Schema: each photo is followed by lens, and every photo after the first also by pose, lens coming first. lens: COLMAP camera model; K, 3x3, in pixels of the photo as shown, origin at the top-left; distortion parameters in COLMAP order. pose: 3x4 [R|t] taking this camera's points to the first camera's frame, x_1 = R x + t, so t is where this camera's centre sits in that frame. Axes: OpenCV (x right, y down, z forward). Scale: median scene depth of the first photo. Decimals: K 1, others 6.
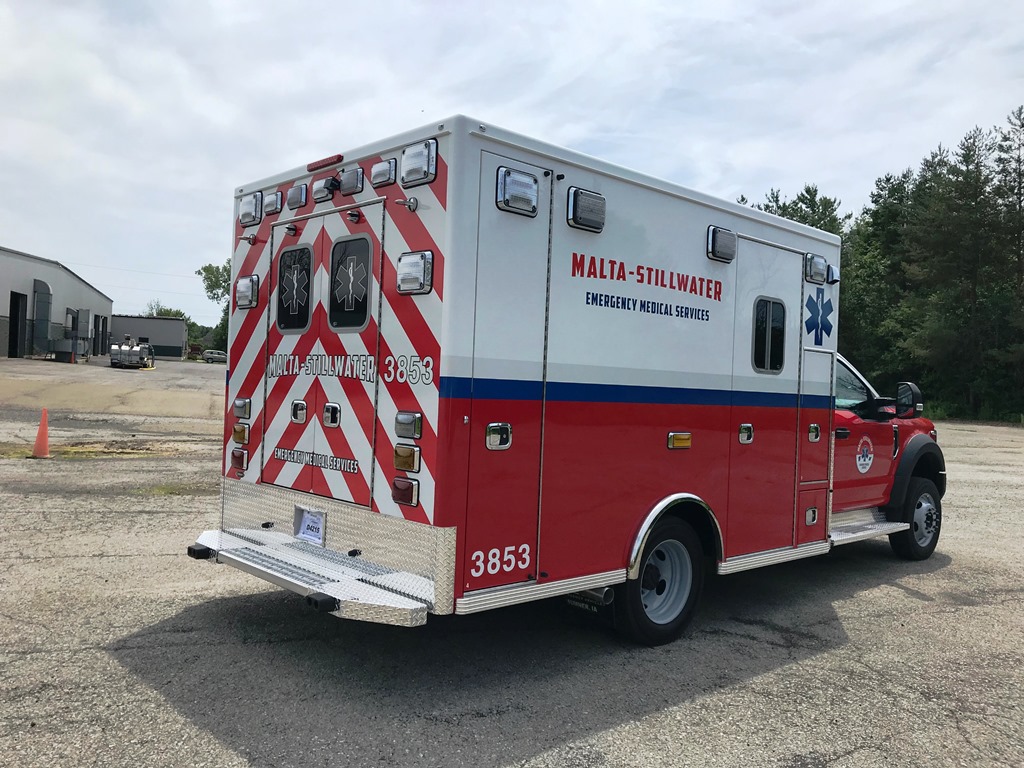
lens RADIAL K [[840.2, 0, 515.0], [0, 840.2, 378.8], [0, 0, 1]] dist [0.038445, -0.052743]
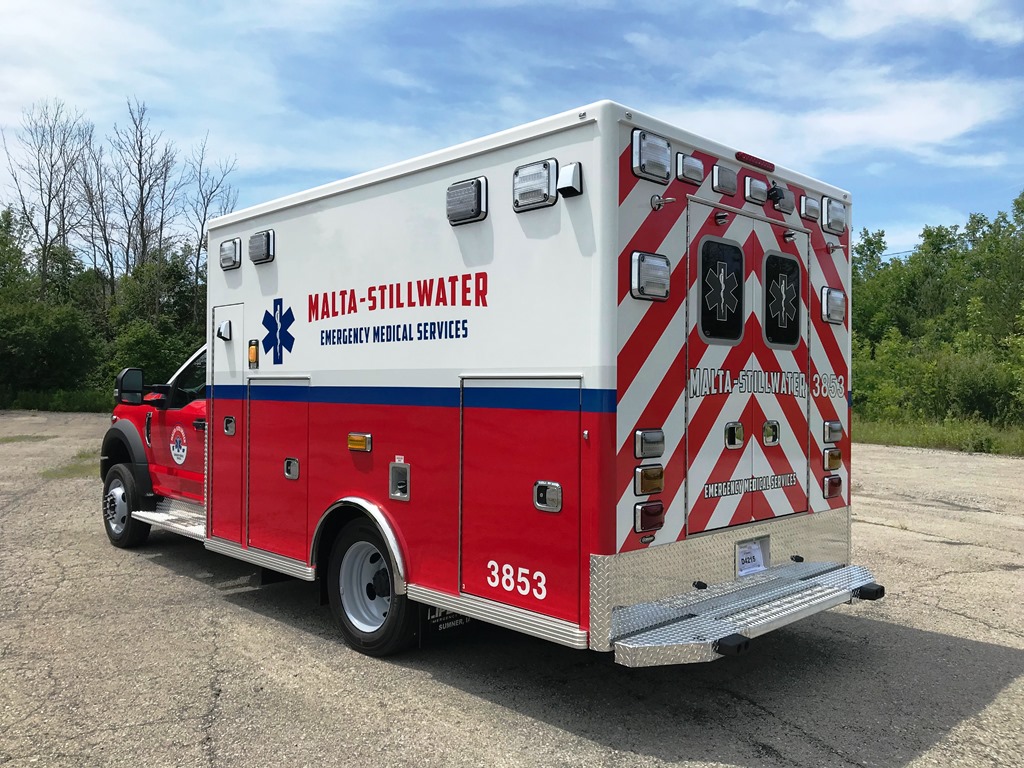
lens RADIAL K [[849.3, 0, 512.9], [0, 849.3, 374.7], [0, 0, 1]] dist [0.092768, -0.239864]
pose [[-0.016941, -0.025952, 0.999520, -1.142412], [-0.019170, 0.999488, 0.025626, -0.042210], [-0.999673, -0.018726, -0.017430, 1.257472]]
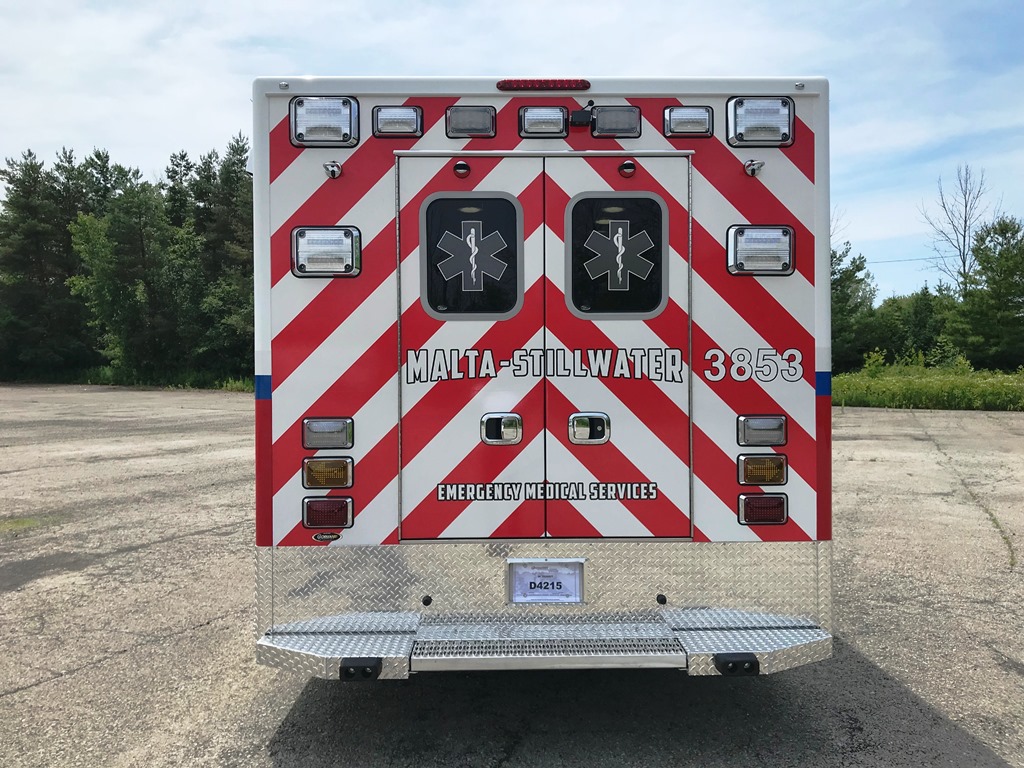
lens RADIAL K [[840.2, 0, 515.0], [0, 840.2, 378.8], [0, 0, 1]] dist [0.038445, -0.052743]
pose [[0.674437, -0.047659, 0.736792, -0.779037], [0.026619, 0.998835, 0.040244, -0.032100], [-0.737852, -0.007529, 0.674921, 0.516915]]
